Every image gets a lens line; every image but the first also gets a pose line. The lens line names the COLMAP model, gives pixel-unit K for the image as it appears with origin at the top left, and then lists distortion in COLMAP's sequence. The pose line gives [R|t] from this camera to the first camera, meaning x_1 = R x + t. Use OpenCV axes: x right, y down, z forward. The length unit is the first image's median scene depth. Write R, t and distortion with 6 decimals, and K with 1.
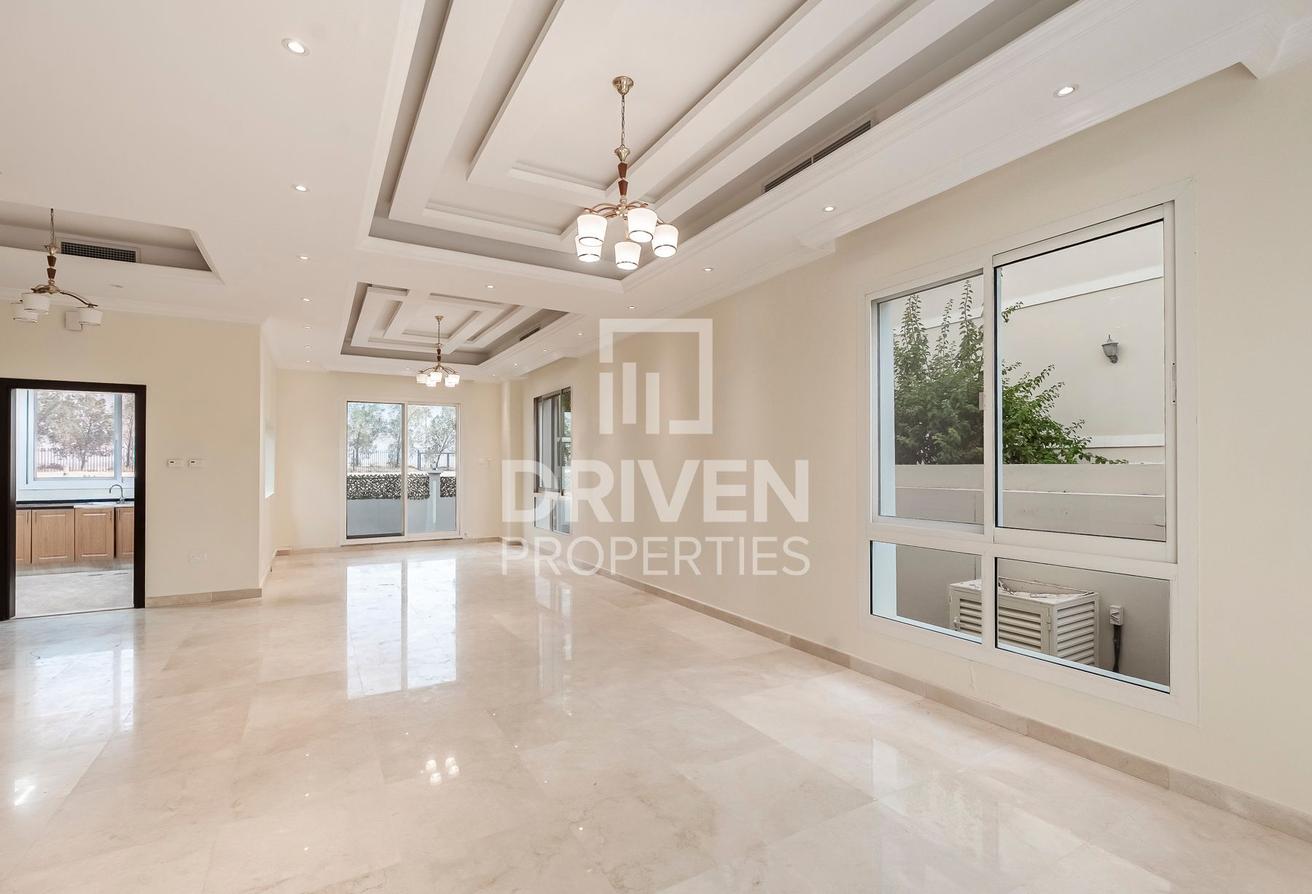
lens RADIAL K [[601.5, 0, 661.5], [0, 601.5, 462.8], [0, 0, 1]] dist [-0.001335, -0.000107]
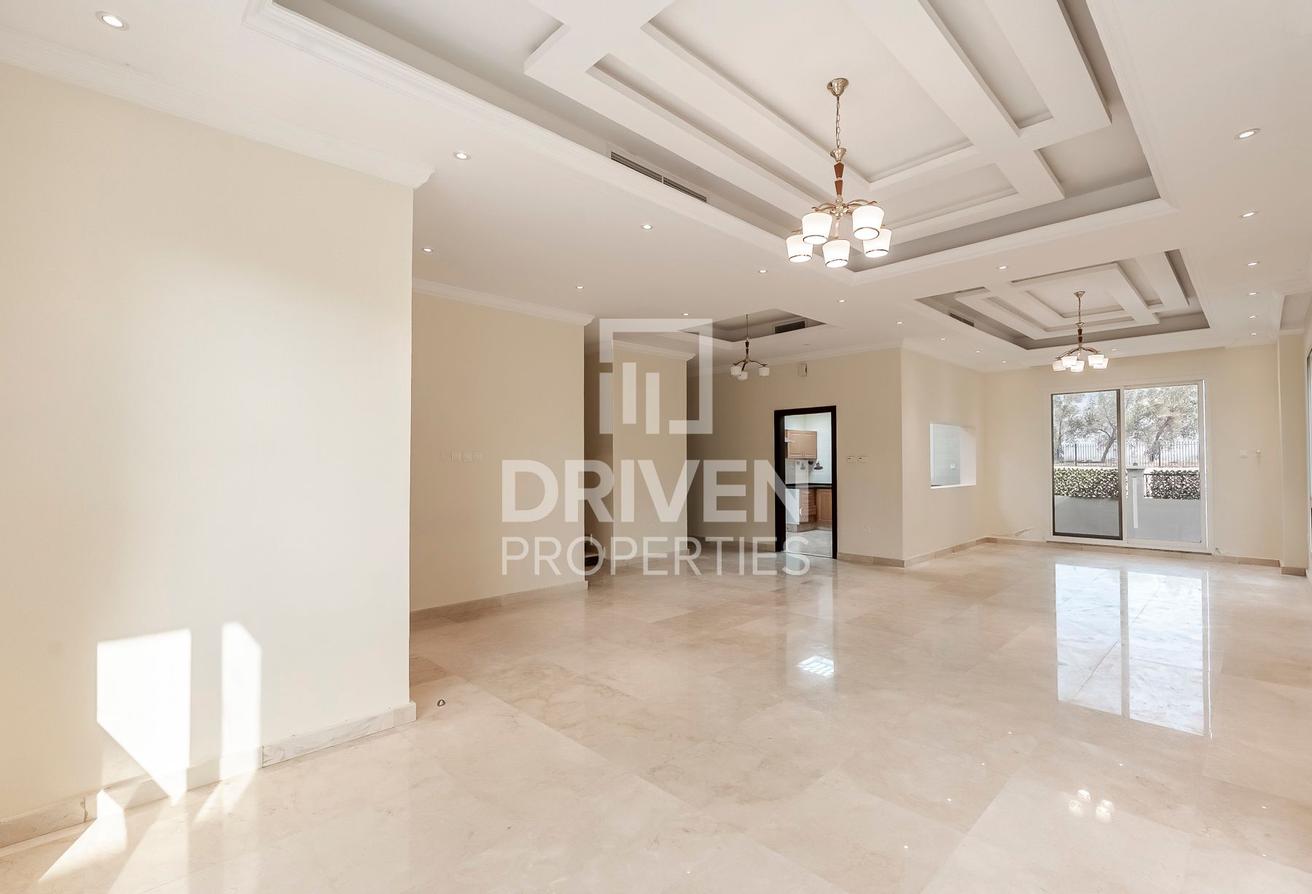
lens RADIAL K [[588.2, 0, 651.7], [0, 588.2, 459.6], [0, 0, 1]] dist [-0.002000, -0.000486]
pose [[0.238208, -0.004267, -0.971205, 0.414199], [0.008923, 0.999958, -0.002205, 0.000061], [0.971173, -0.008140, 0.238236, 0.228645]]
